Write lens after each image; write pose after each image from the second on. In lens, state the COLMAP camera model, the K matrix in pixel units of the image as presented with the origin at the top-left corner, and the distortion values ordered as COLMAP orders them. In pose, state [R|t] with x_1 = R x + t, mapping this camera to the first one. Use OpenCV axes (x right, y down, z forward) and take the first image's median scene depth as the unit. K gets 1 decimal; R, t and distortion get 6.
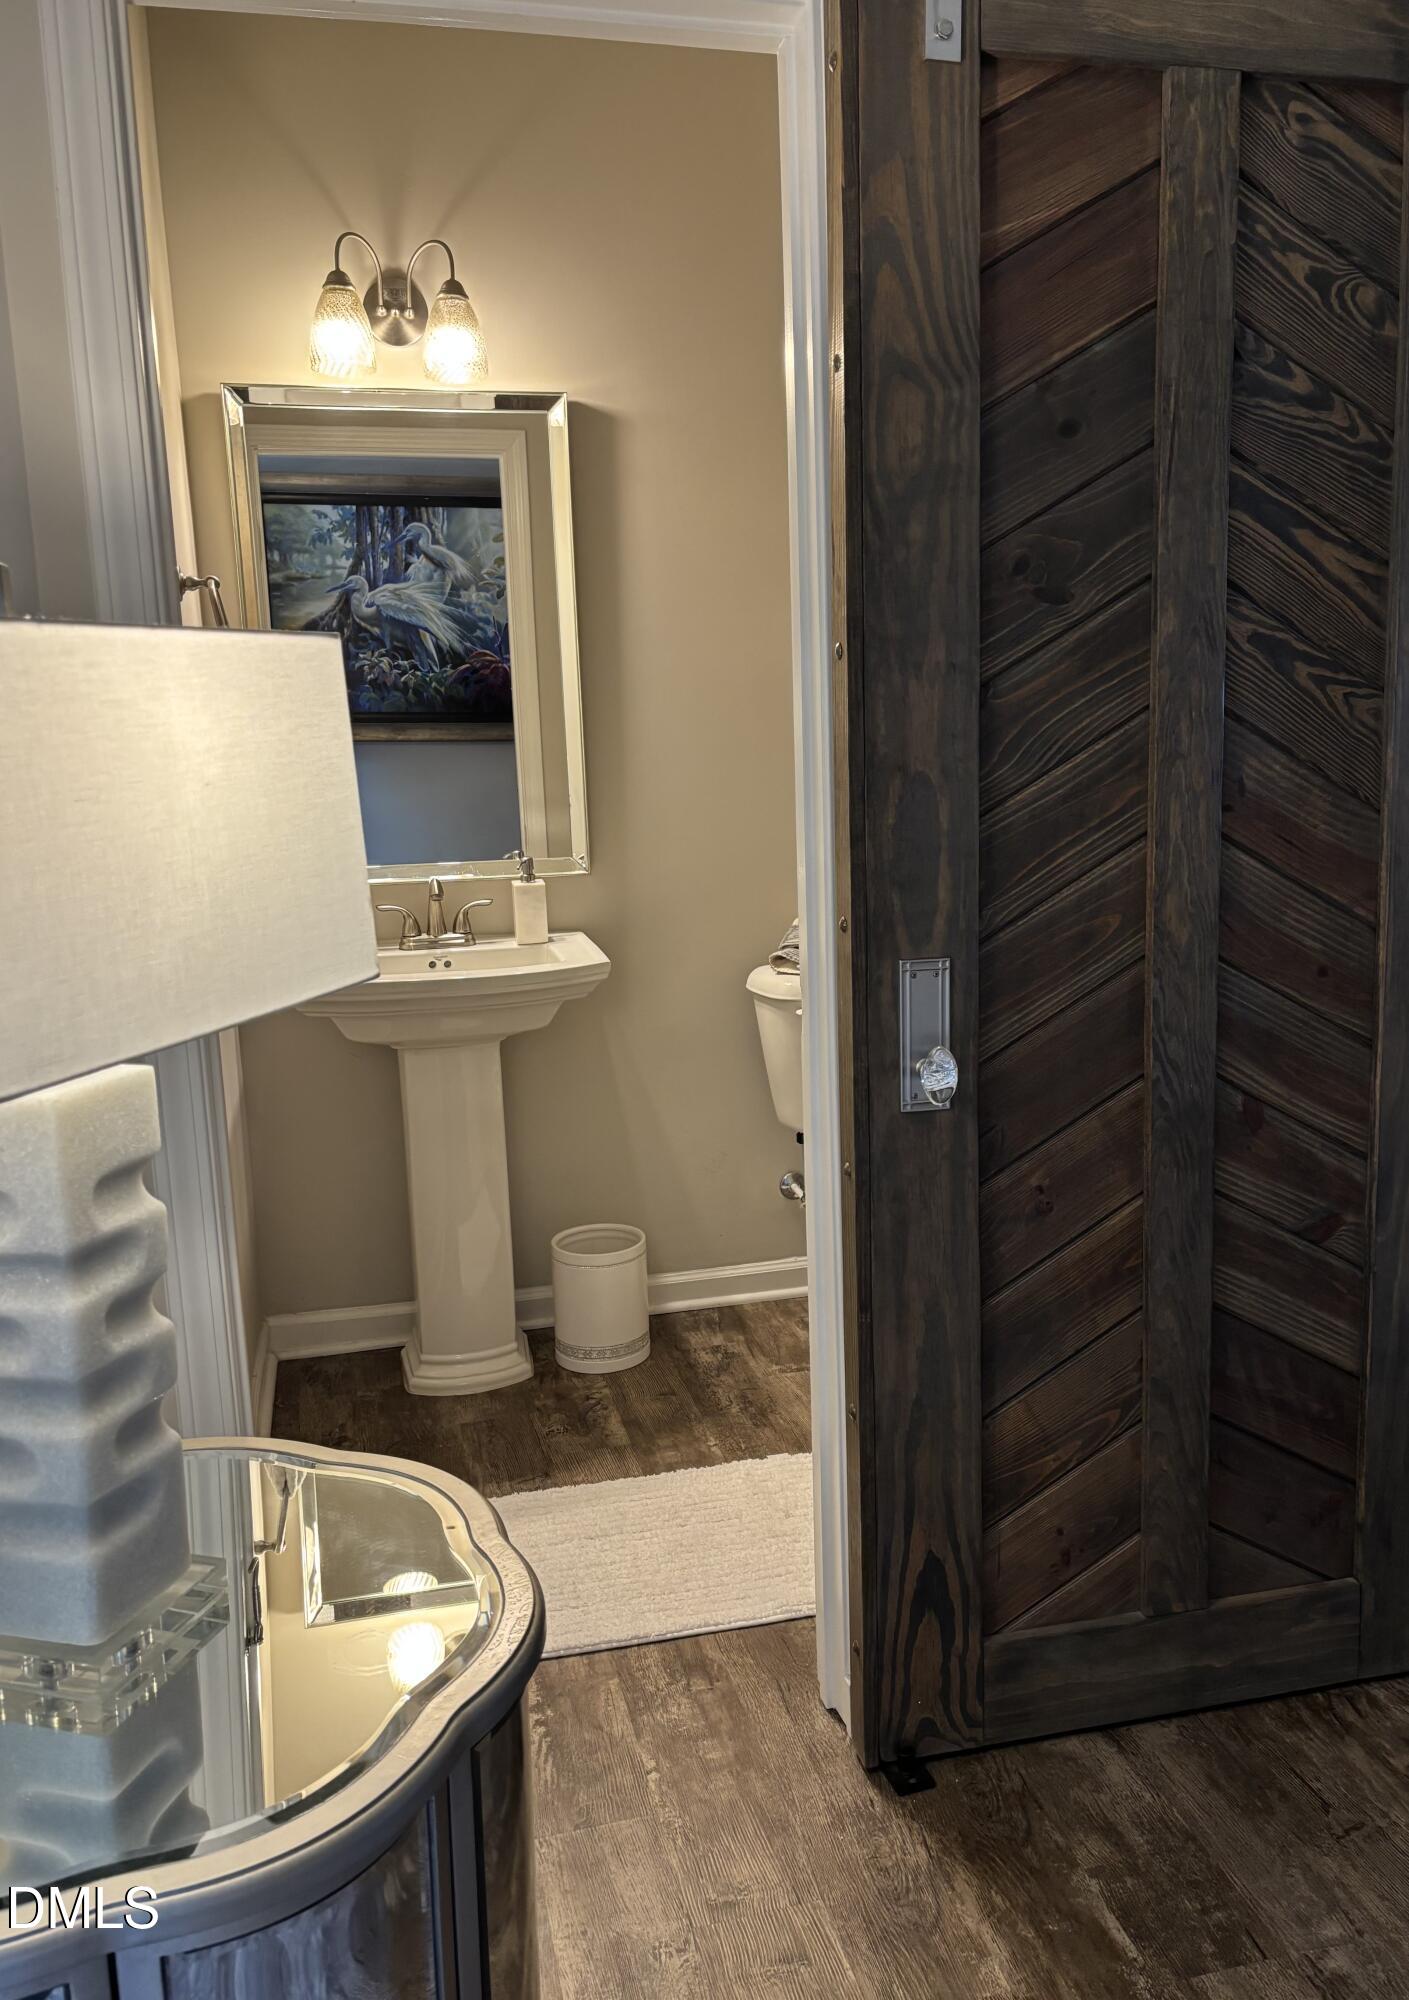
lens RADIAL K [[1656.4, 0, 711.0], [0, 1656.4, 1000.8], [0, 0, 1]] dist [0.037634, -0.029387]
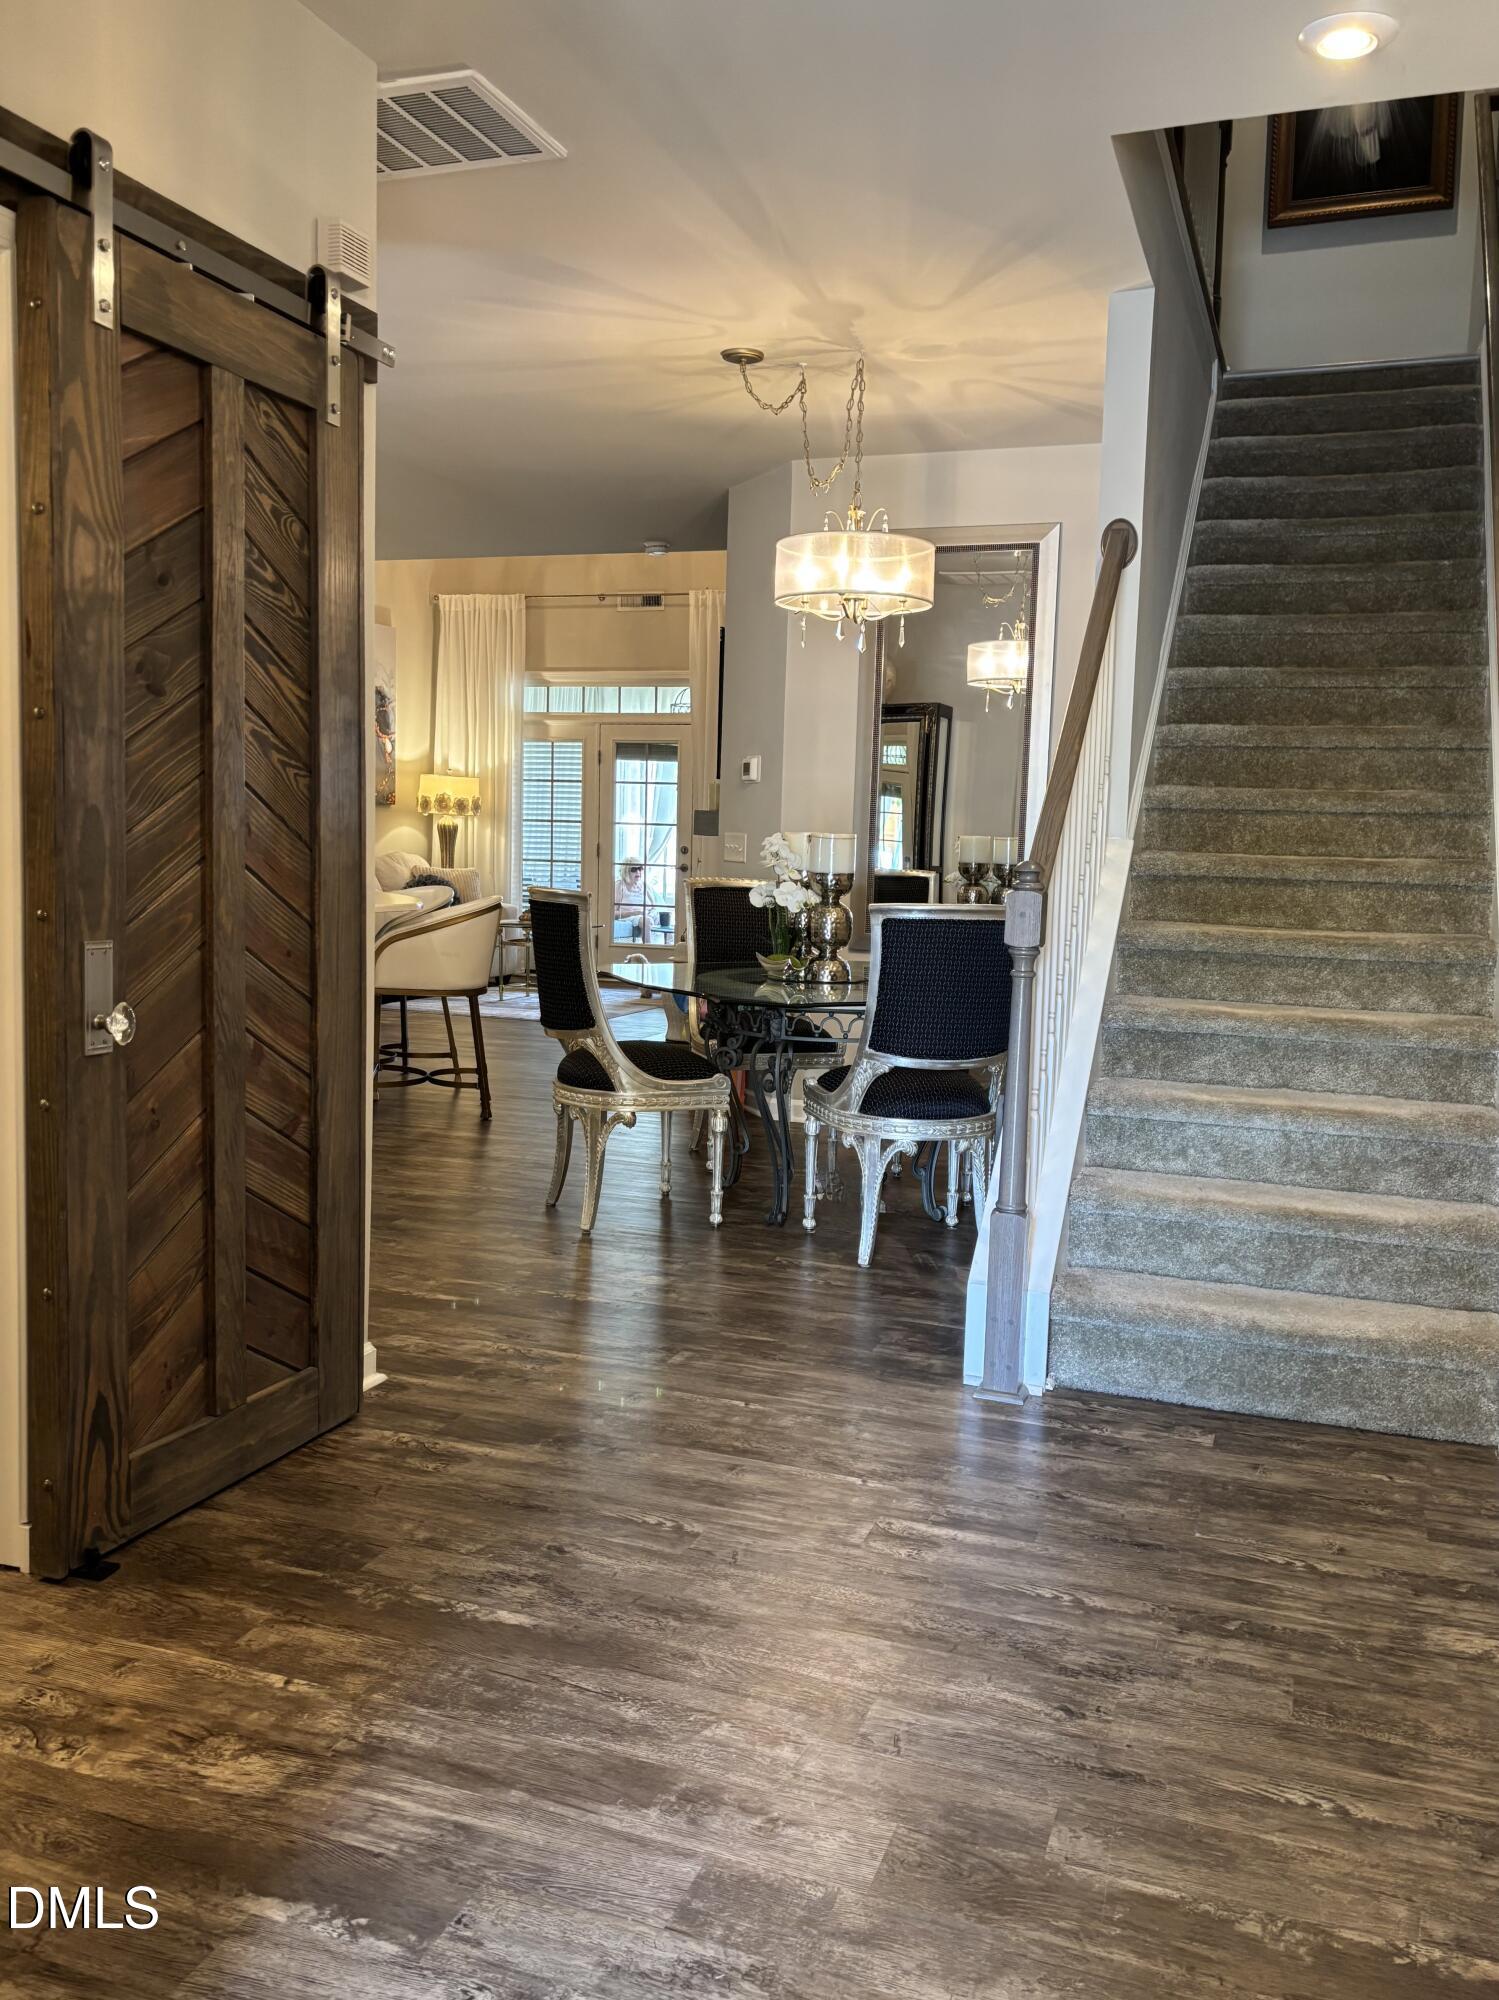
lens RADIAL K [[1691.9, 0, 741.9], [0, 1691.9, 978.8], [0, 0, 1]] dist [0.019644, 0.004809]
pose [[0.564188, -0.027552, 0.825187, -0.698857], [0.097516, 0.994671, -0.033462, 0.100489], [-0.819868, 0.099348, 0.563868, -0.216995]]
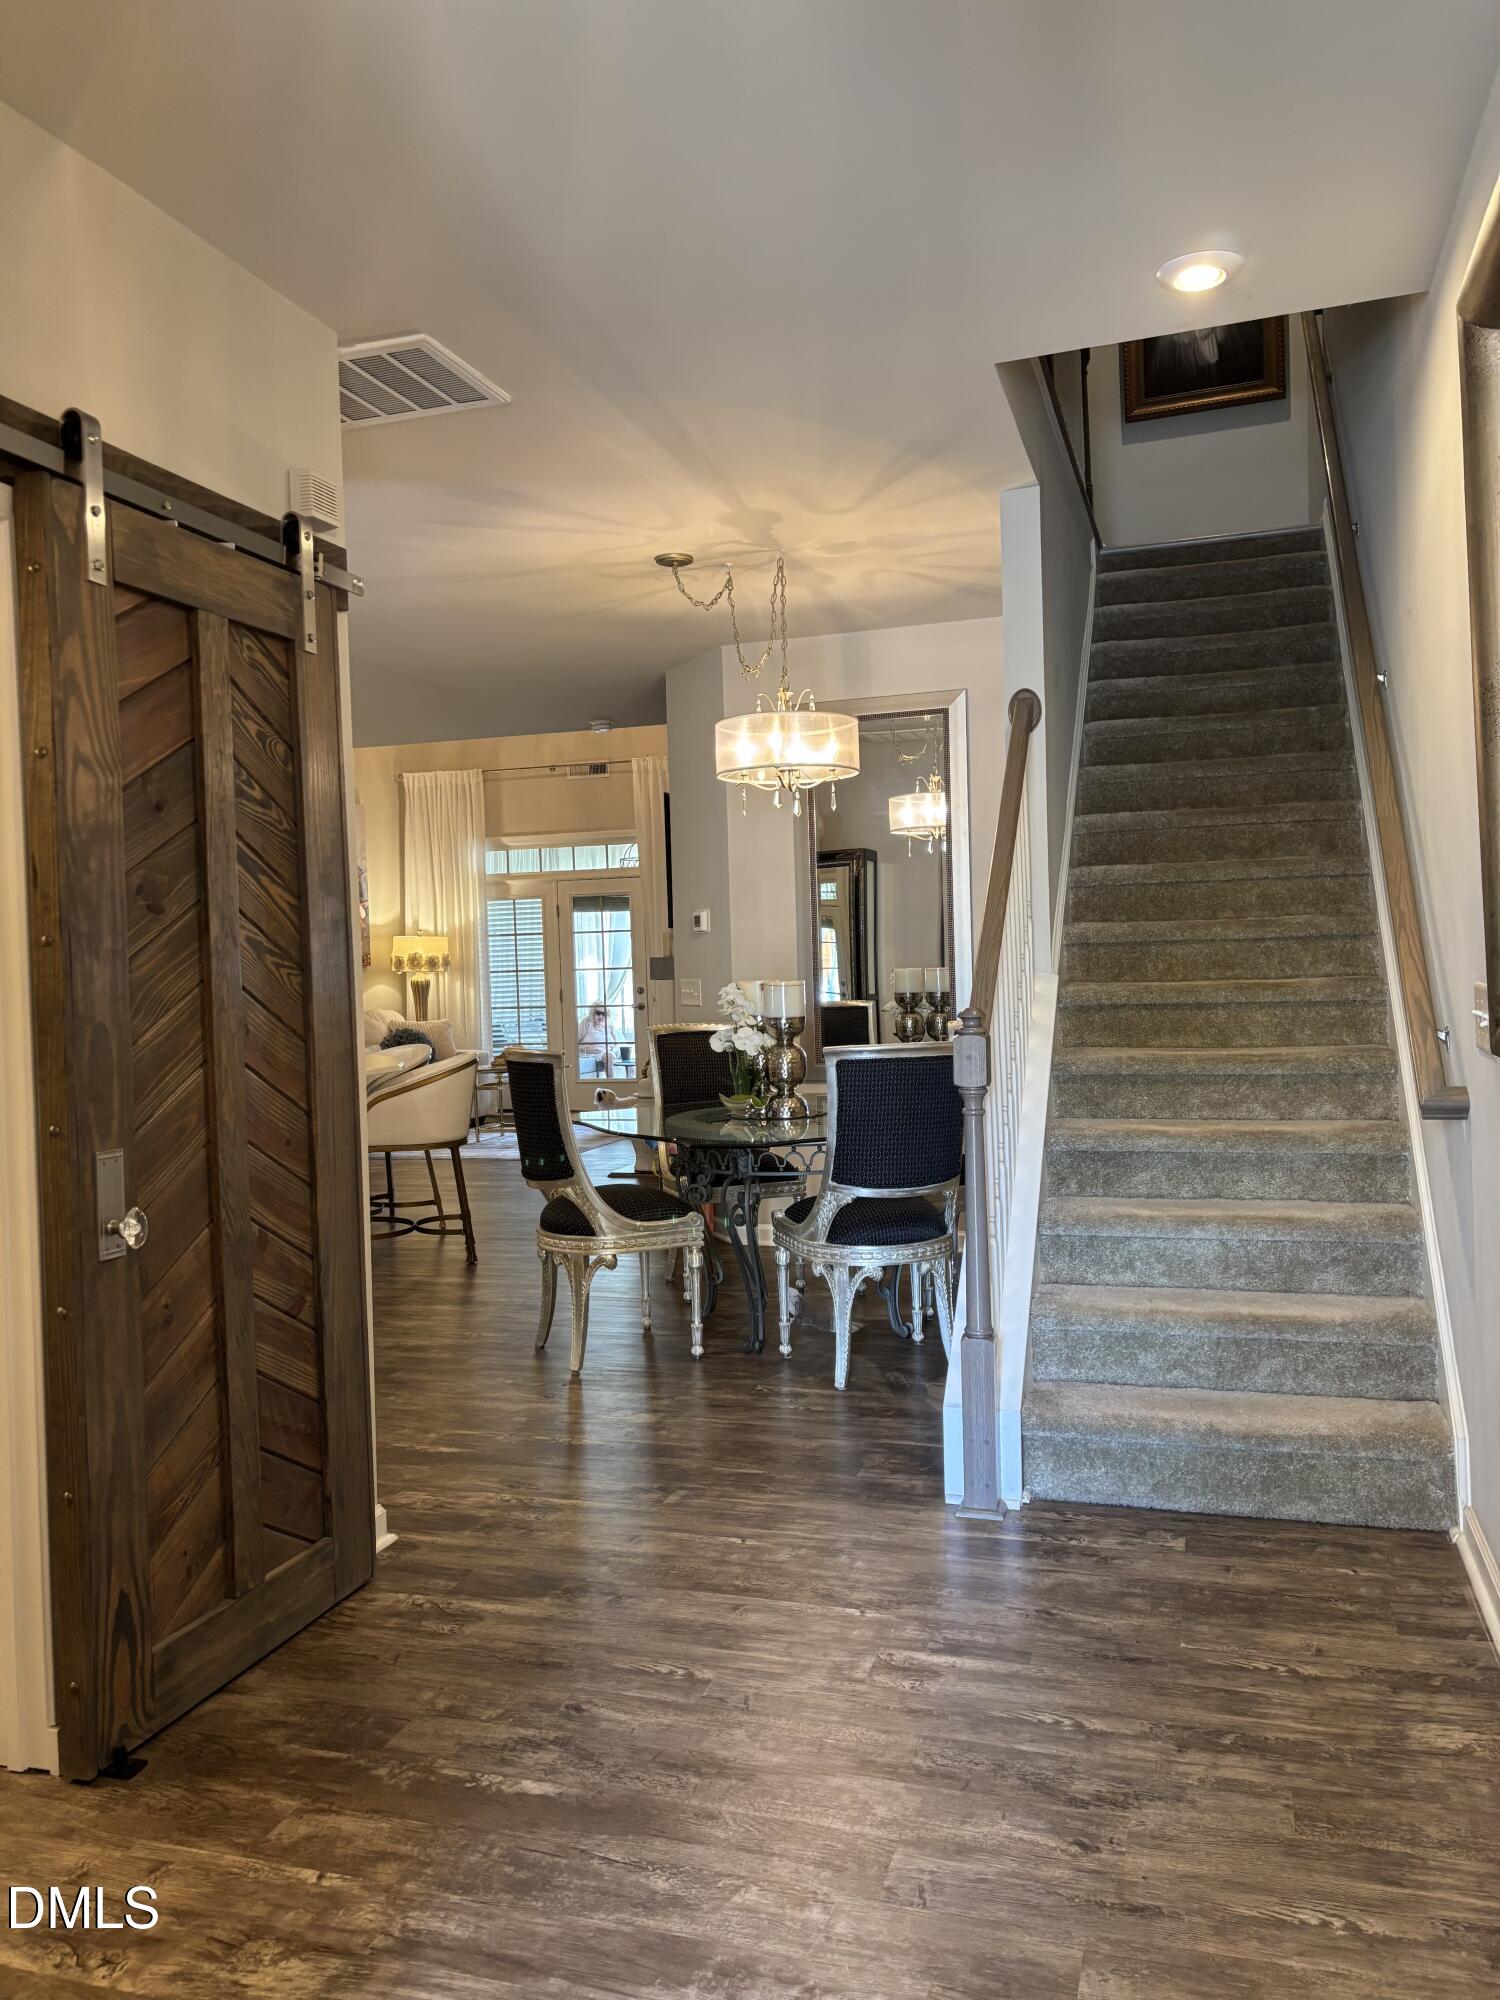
lens RADIAL K [[1544.5, 0, 745.5], [0, 1544.5, 972.3], [0, 0, 1]] dist [0.033651, -0.029266]
pose [[0.533533, 0.003536, 0.845772, -0.689557], [0.161010, 0.981279, -0.105671, 0.052477], [-0.830312, 0.192557, 0.522976, -0.191770]]
